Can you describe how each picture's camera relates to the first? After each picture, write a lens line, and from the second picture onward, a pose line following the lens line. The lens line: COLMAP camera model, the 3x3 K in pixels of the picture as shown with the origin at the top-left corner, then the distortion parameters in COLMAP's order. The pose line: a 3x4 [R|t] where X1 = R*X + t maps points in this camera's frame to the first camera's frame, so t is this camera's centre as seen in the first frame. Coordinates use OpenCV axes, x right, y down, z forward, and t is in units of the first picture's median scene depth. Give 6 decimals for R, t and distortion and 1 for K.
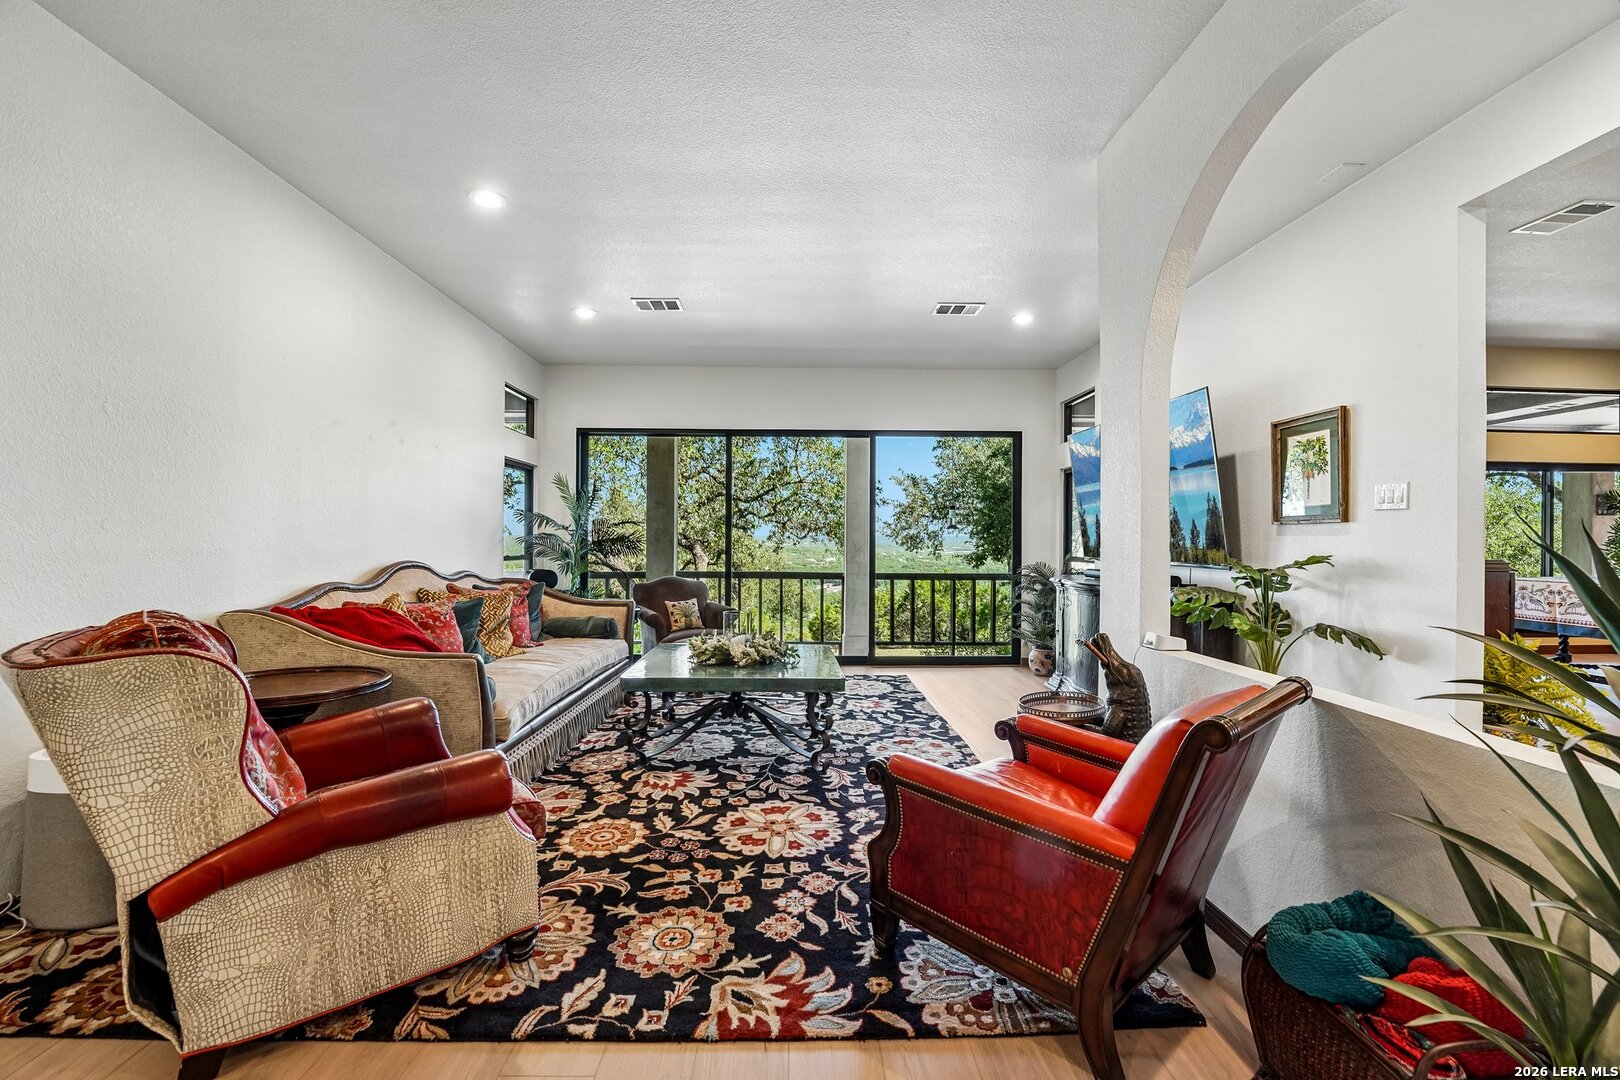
lens RADIAL K [[658.6, 0, 798.2], [0, 658.6, 537.4], [0, 0, 1]] dist [-0.030985, 0.003527]
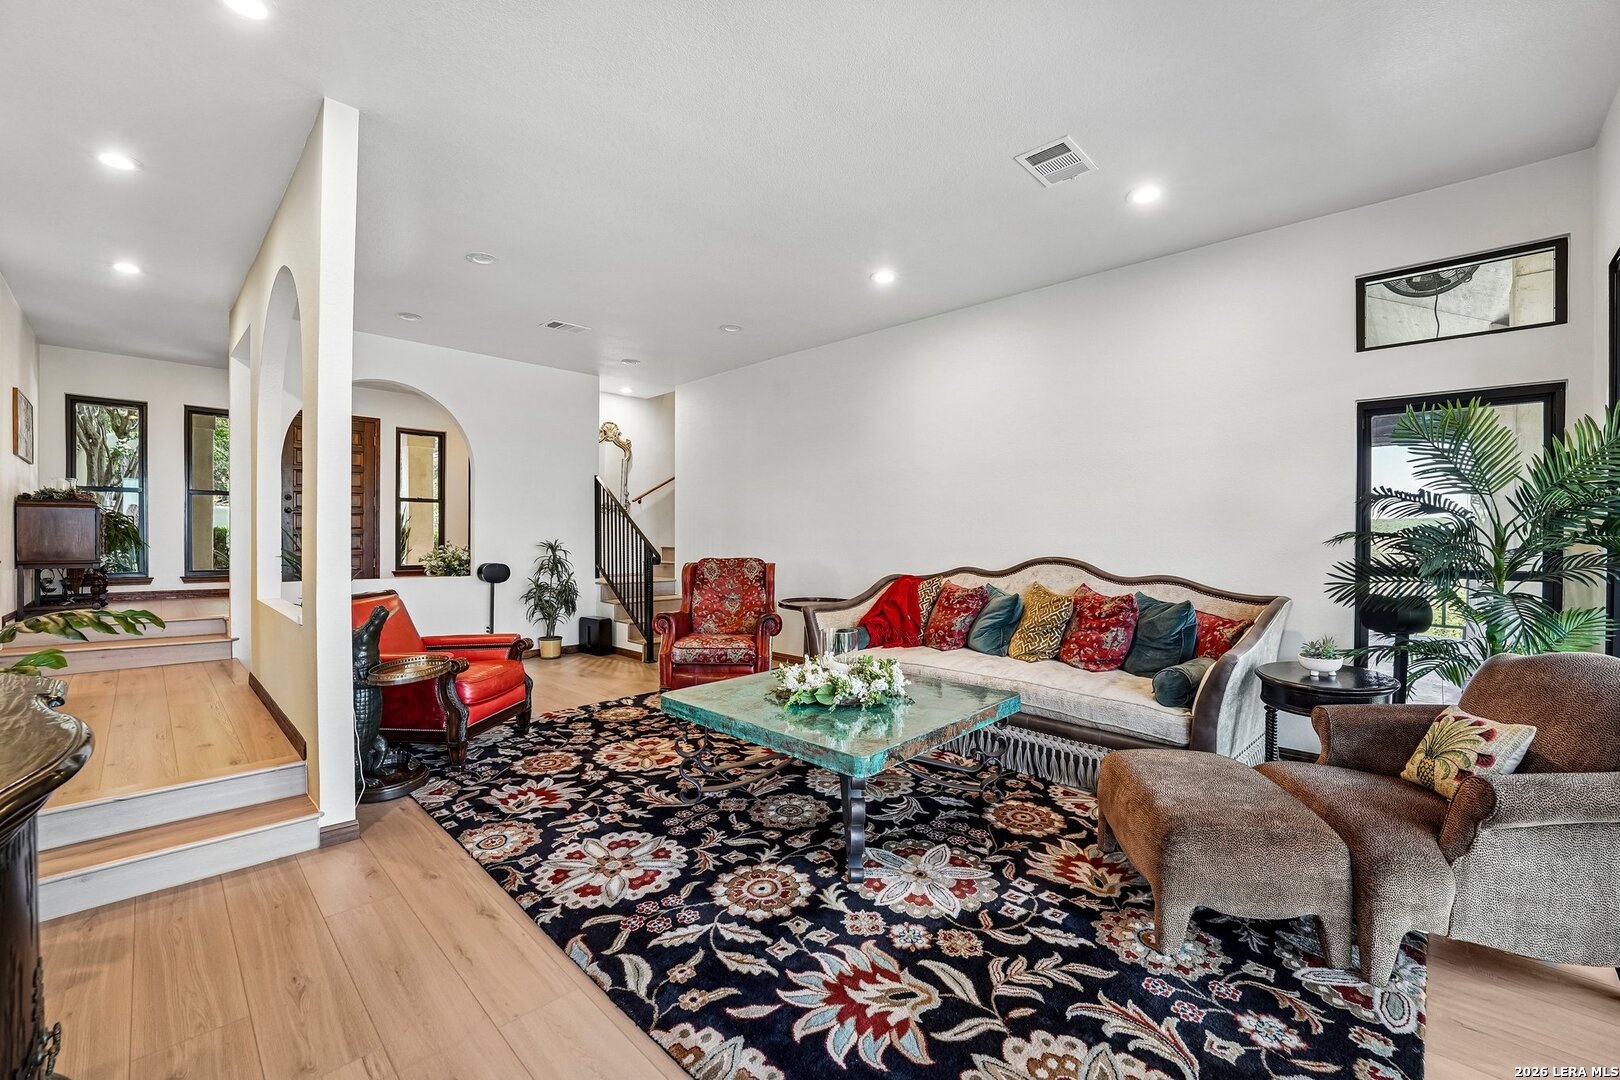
lens RADIAL K [[658.6, 0, 807.9], [0, 658.6, 545.8], [0, 0, 1]] dist [-0.030985, 0.003527]
pose [[-0.706249, 0.000238, -0.707964, 0.633086], [-0.008286, 0.999929, 0.008602, 0.013197], [0.707915, 0.011941, -0.706196, 2.036013]]
